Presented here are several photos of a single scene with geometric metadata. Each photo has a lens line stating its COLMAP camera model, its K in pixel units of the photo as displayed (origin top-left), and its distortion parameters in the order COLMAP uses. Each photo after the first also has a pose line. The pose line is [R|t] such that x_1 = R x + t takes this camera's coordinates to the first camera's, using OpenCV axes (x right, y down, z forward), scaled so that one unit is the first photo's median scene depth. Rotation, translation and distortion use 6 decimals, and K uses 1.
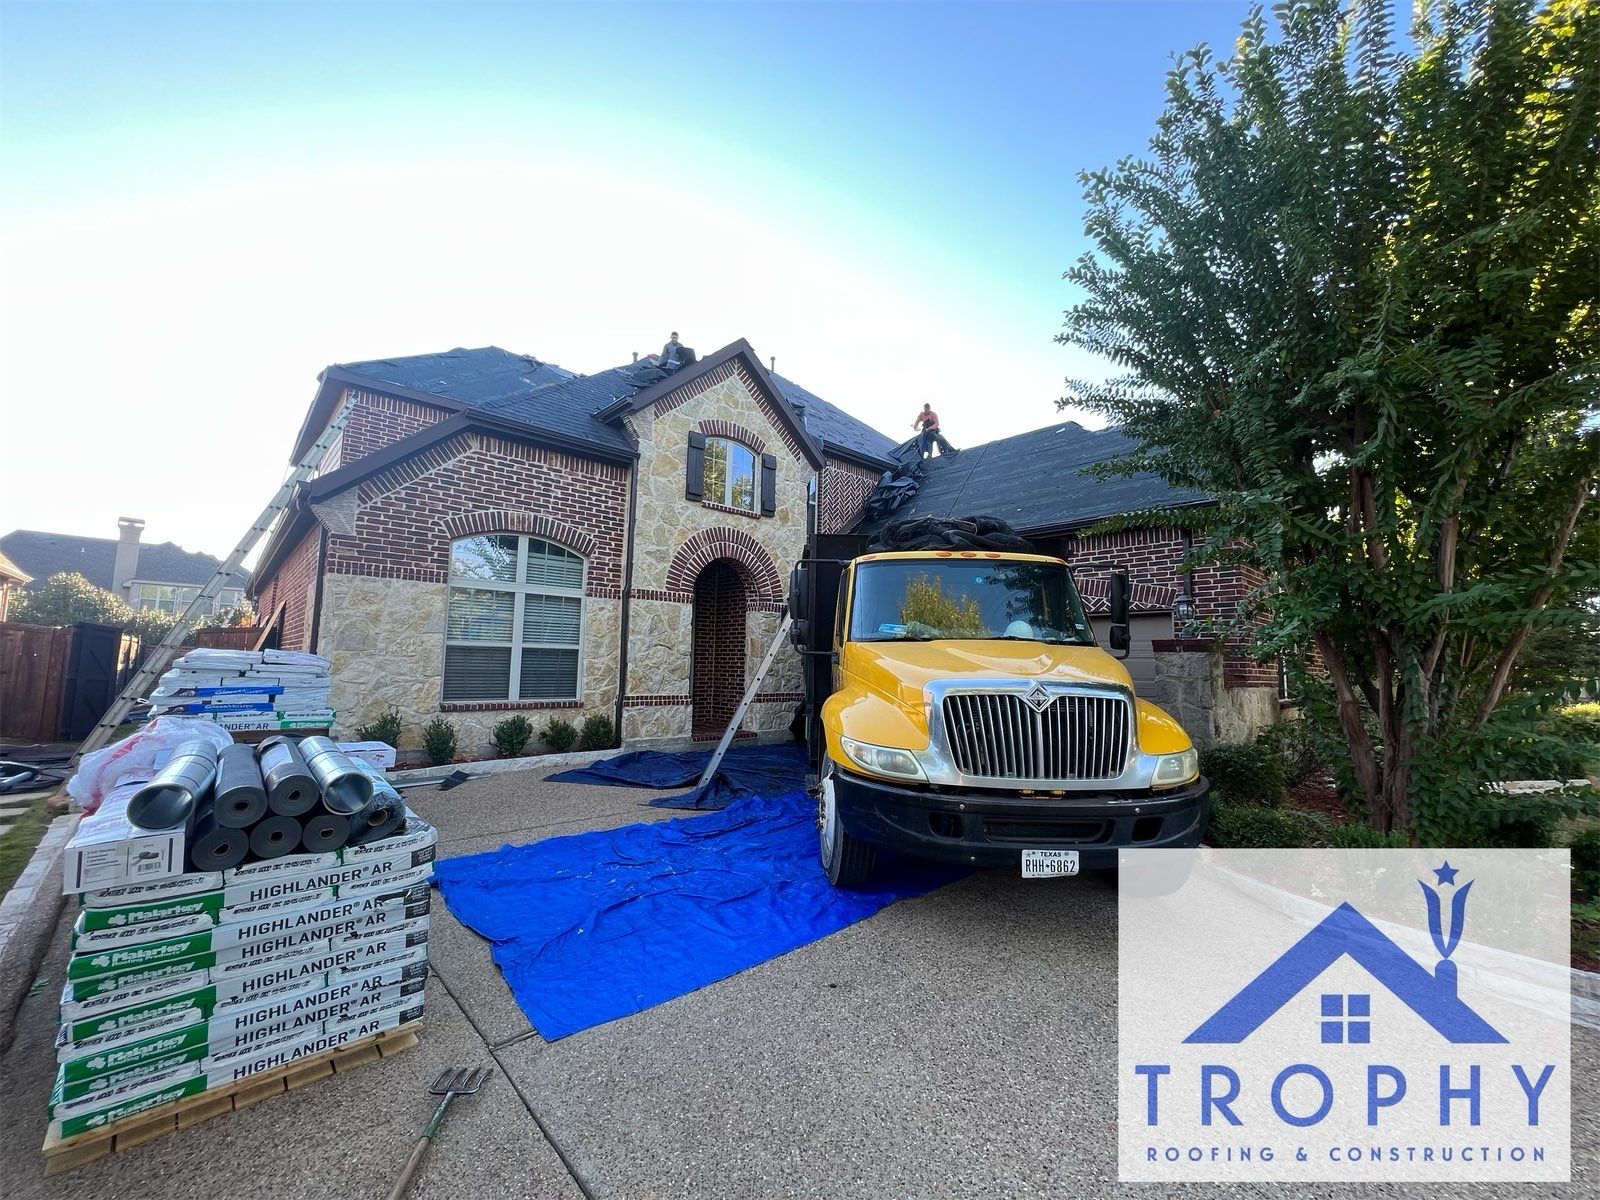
lens RADIAL K [[629.1, 0, 802.3], [0, 629.1, 607.4], [0, 0, 1]] dist [0.009948, 0.000801]
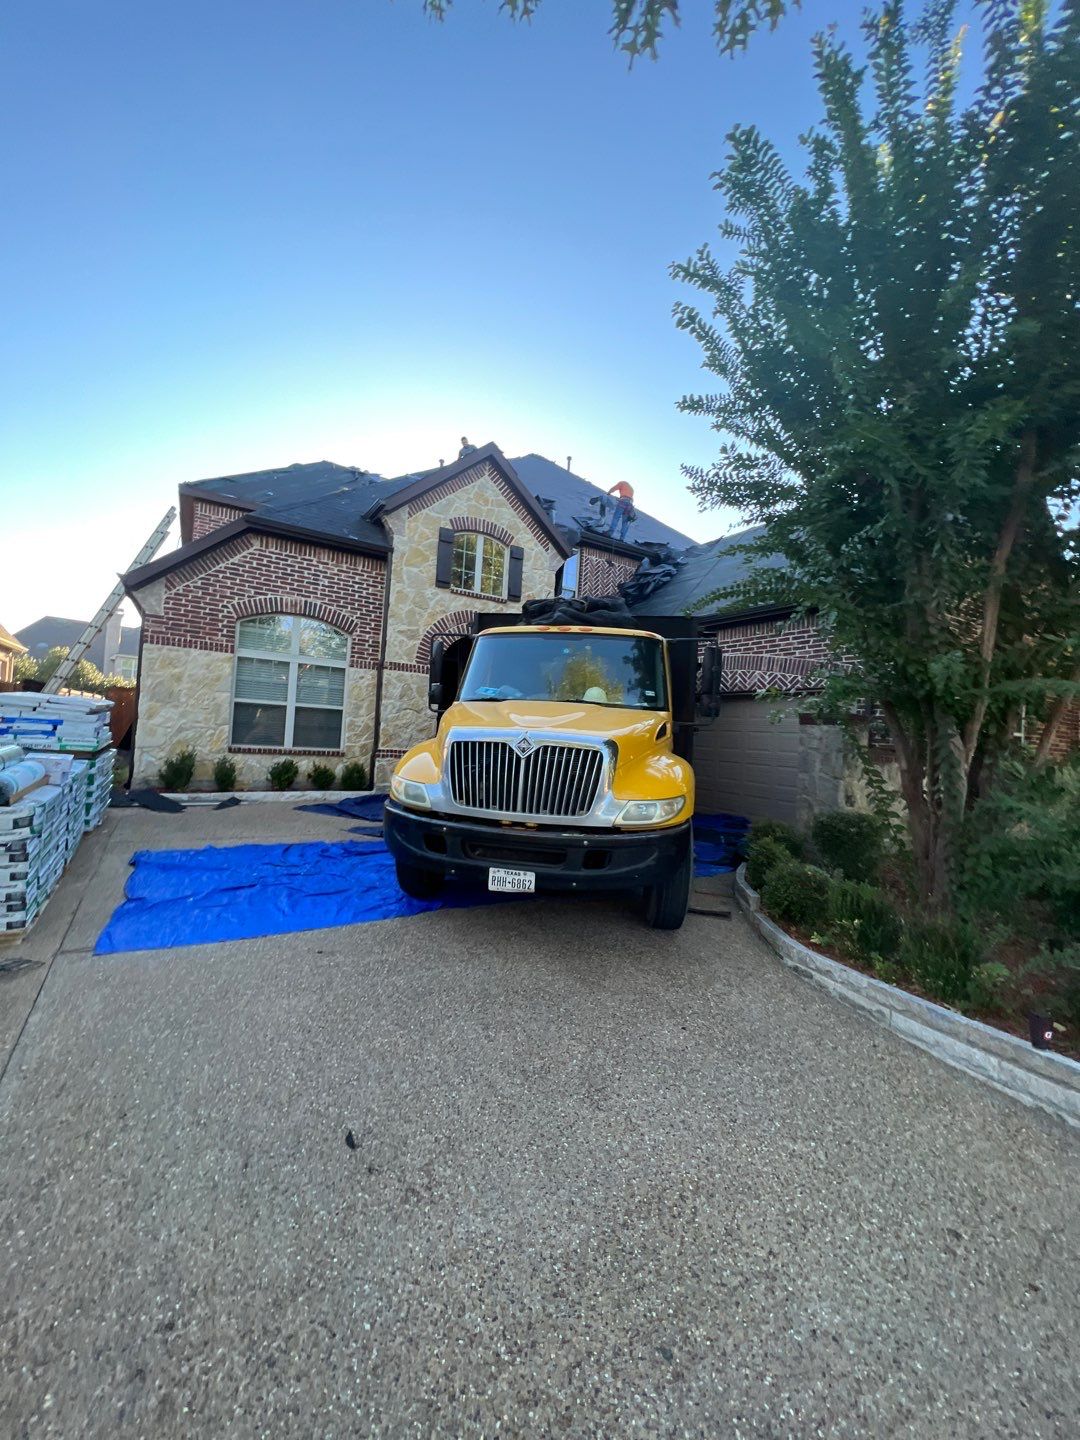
lens RADIAL K [[566.2, 0, 528.6], [0, 566.2, 721.7], [0, 0, 1]] dist [0.009948, 0.000801]
pose [[0.978458, 0.037510, -0.203011, 0.259739], [-0.025623, 0.997817, 0.060873, 0.014602], [0.204851, -0.054360, 0.977283, -0.015431]]
